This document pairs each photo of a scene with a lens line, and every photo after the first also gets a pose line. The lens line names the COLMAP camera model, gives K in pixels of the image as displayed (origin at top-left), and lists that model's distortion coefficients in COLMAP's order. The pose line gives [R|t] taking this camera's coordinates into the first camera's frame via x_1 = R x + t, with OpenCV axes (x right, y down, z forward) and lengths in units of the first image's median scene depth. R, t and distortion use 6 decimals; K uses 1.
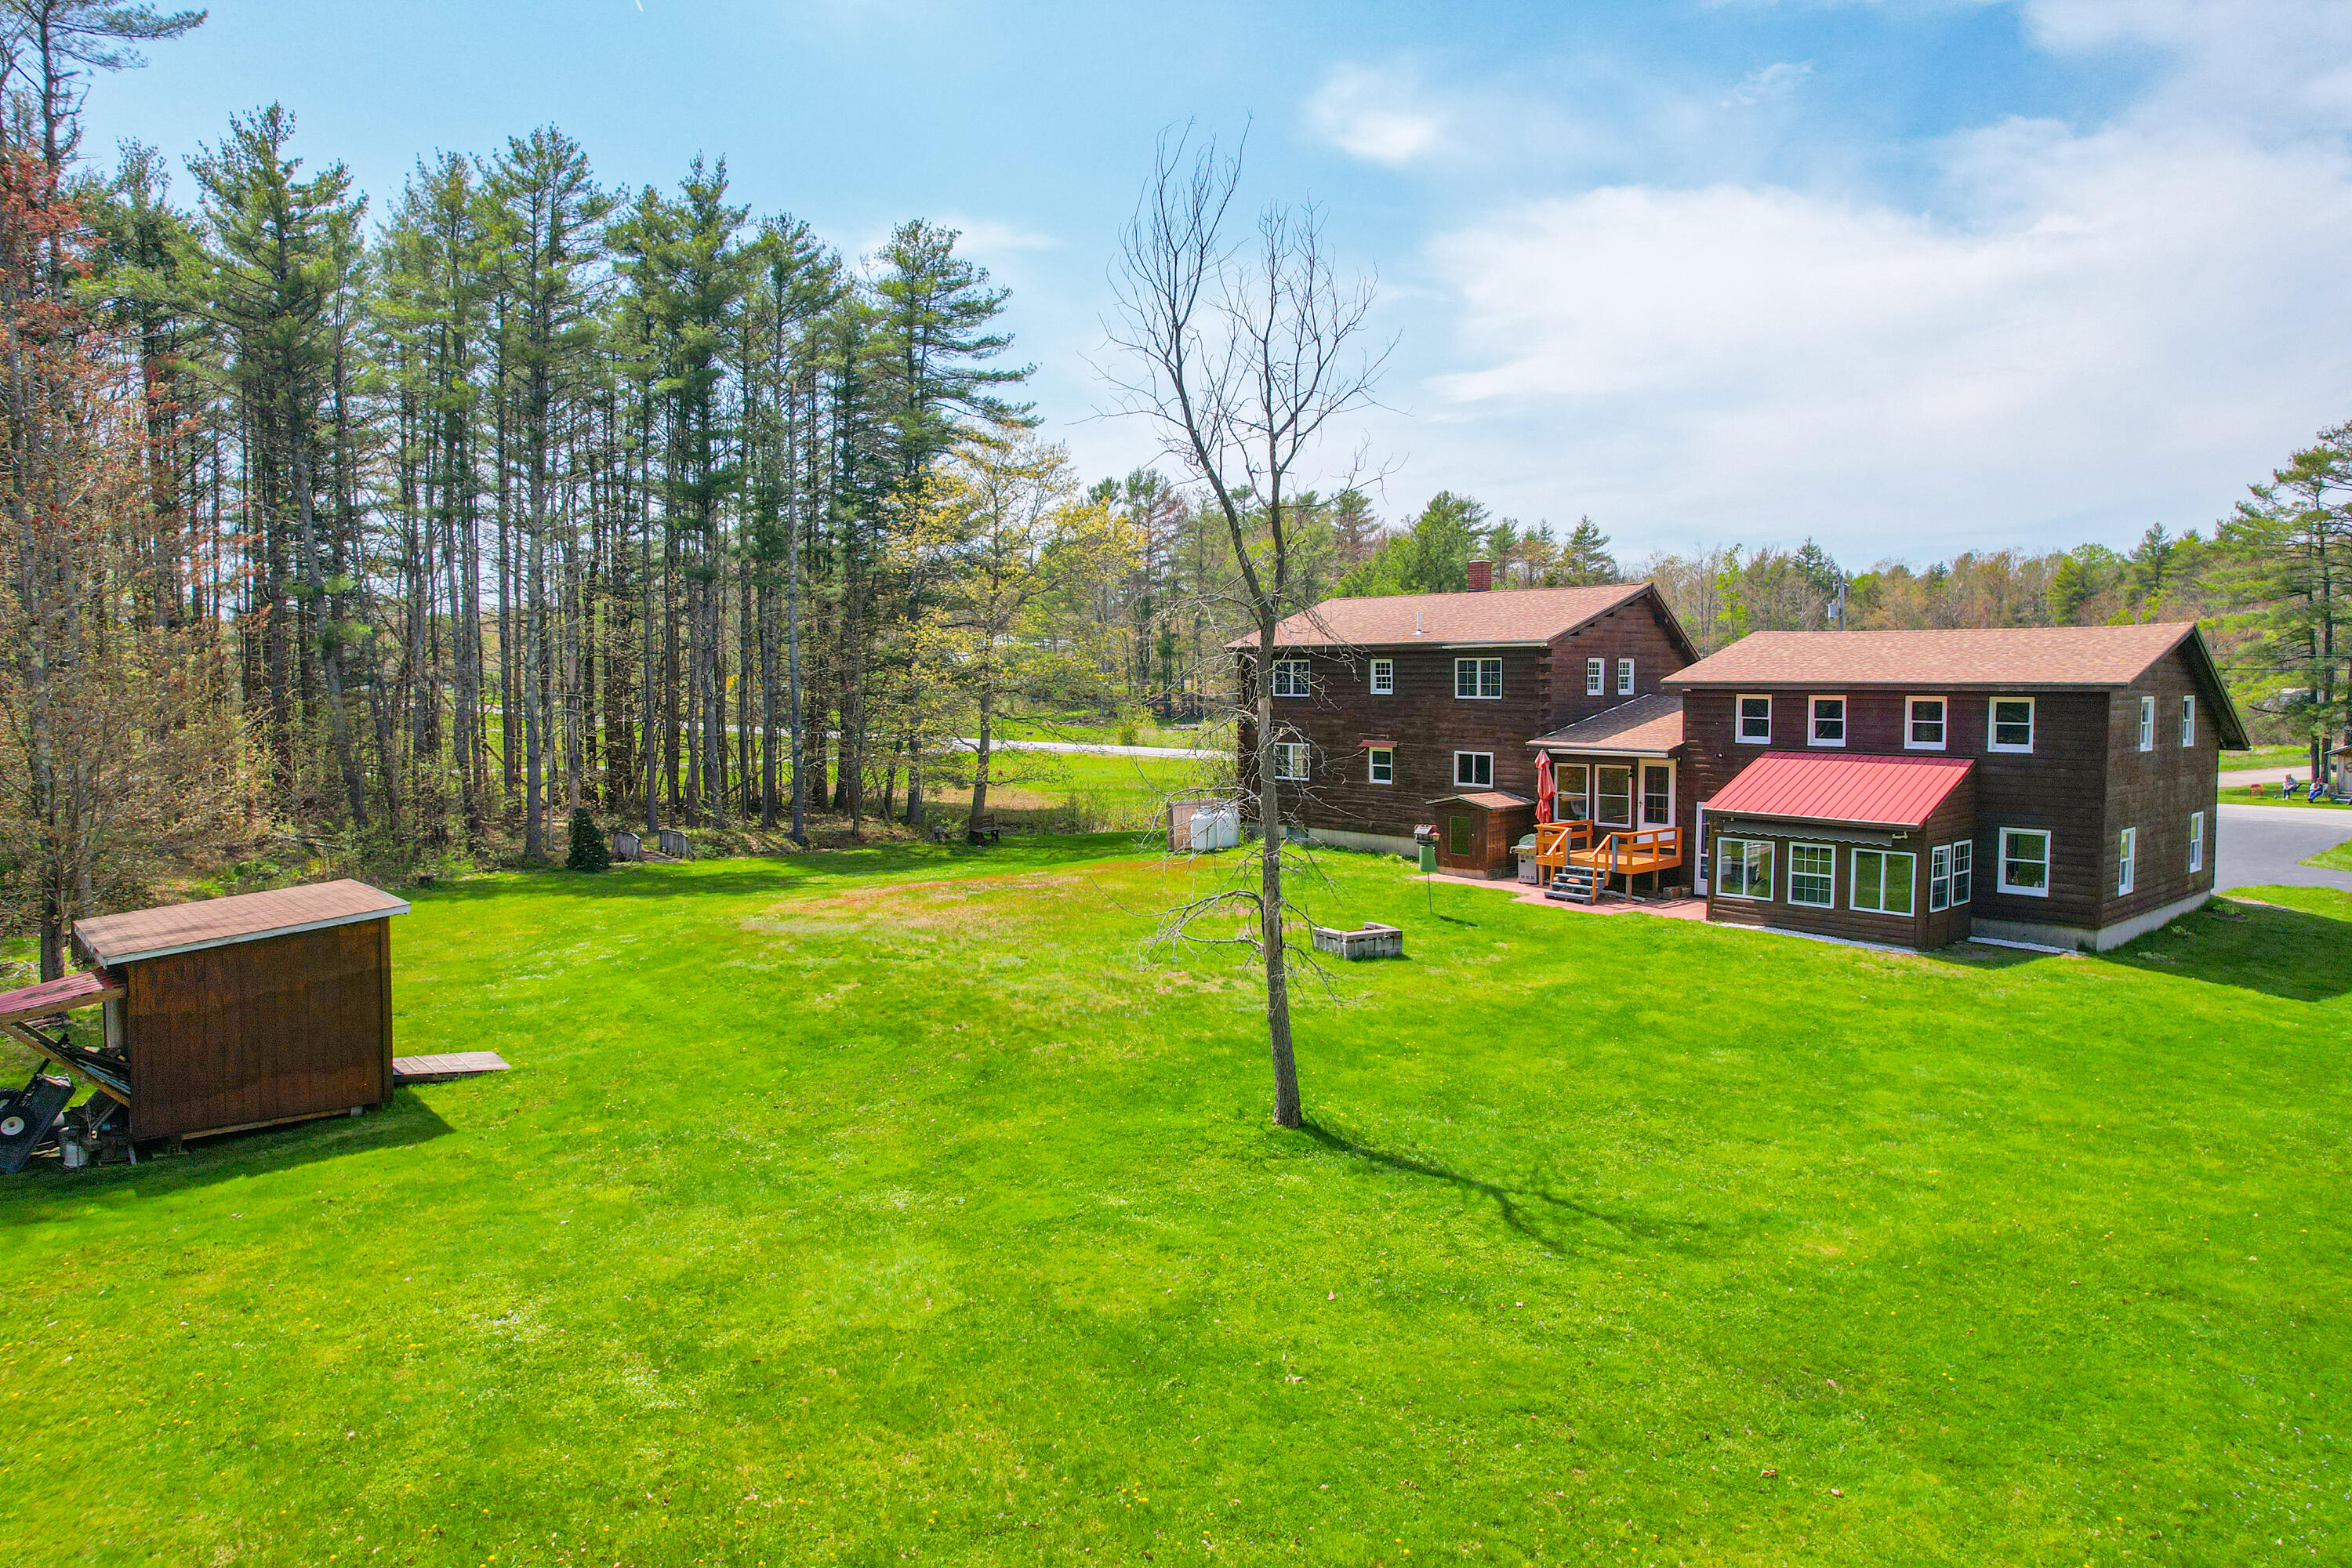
lens RADIAL K [[1506.8, 0, 1176.0], [0, 1506.8, 784.0], [0, 0, 1]] dist [-0.063563, 0.050368]
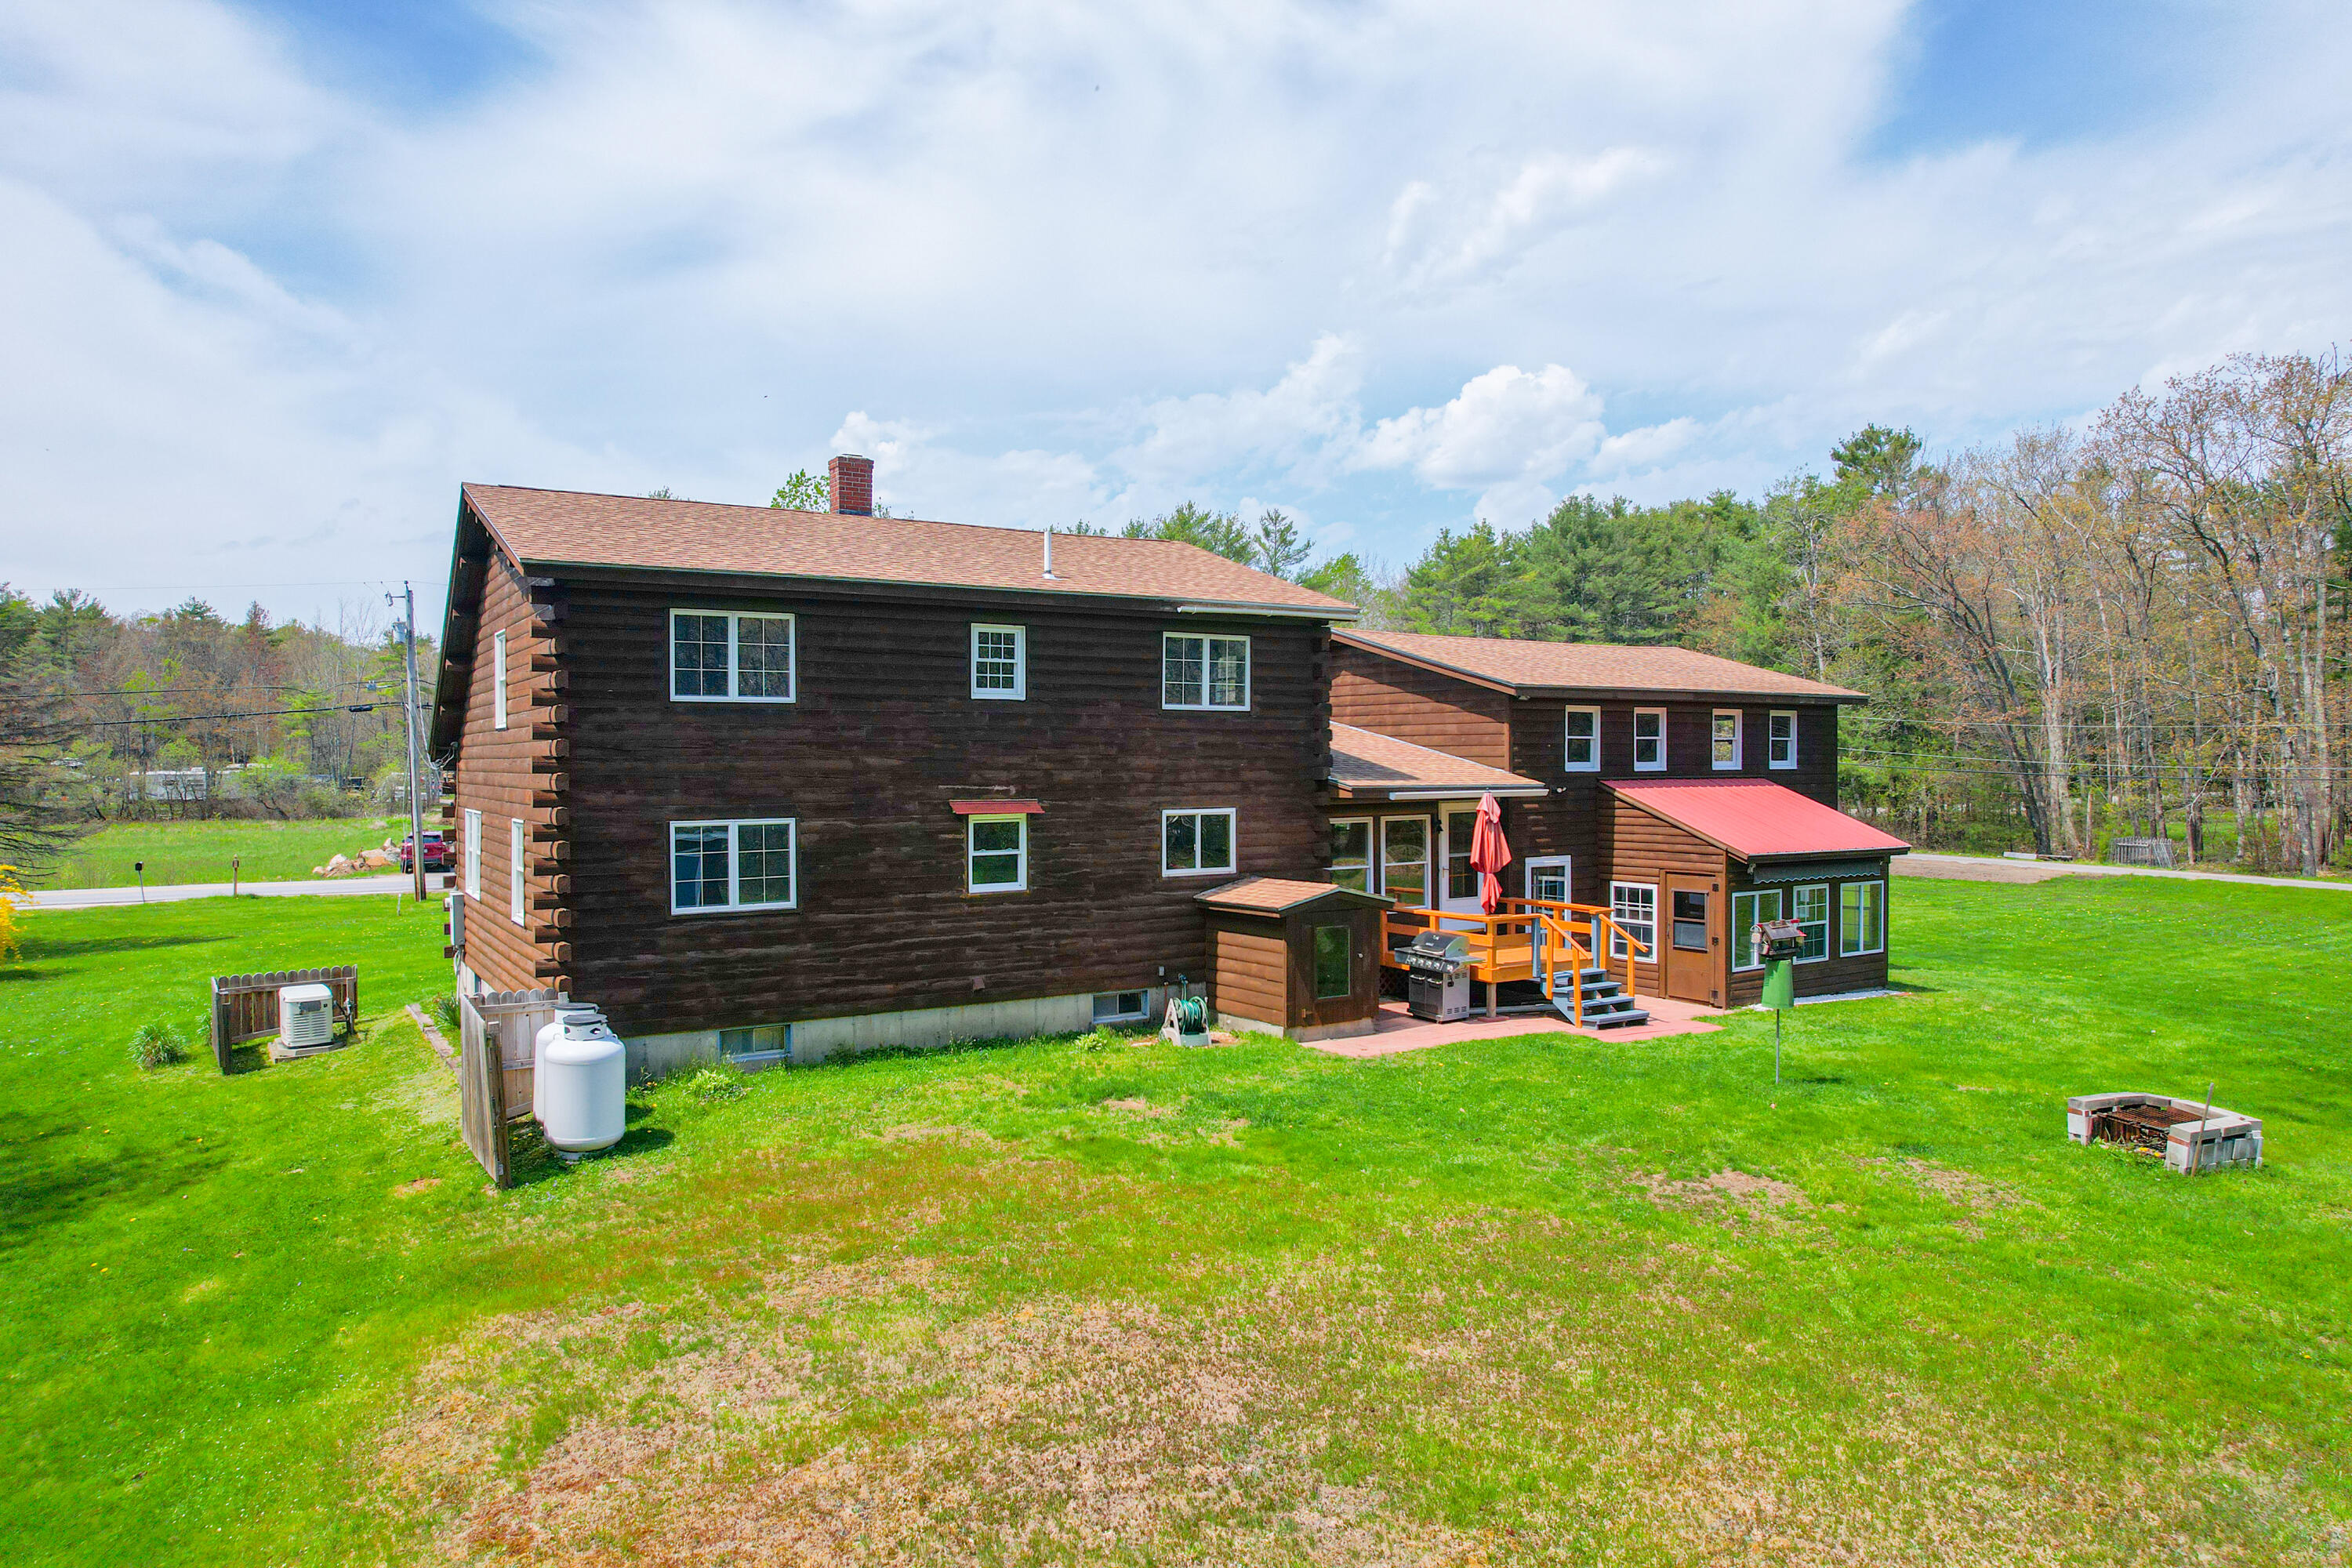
lens RADIAL K [[1506.8, 0, 1176.0], [0, 1506.8, 784.0], [0, 0, 1]] dist [-0.063563, 0.050368]
pose [[0.163684, -0.059780, 0.984700, -0.356726], [0.038725, 0.997782, 0.054137, -0.065347], [-0.985753, 0.029271, 0.165636, 1.014184]]
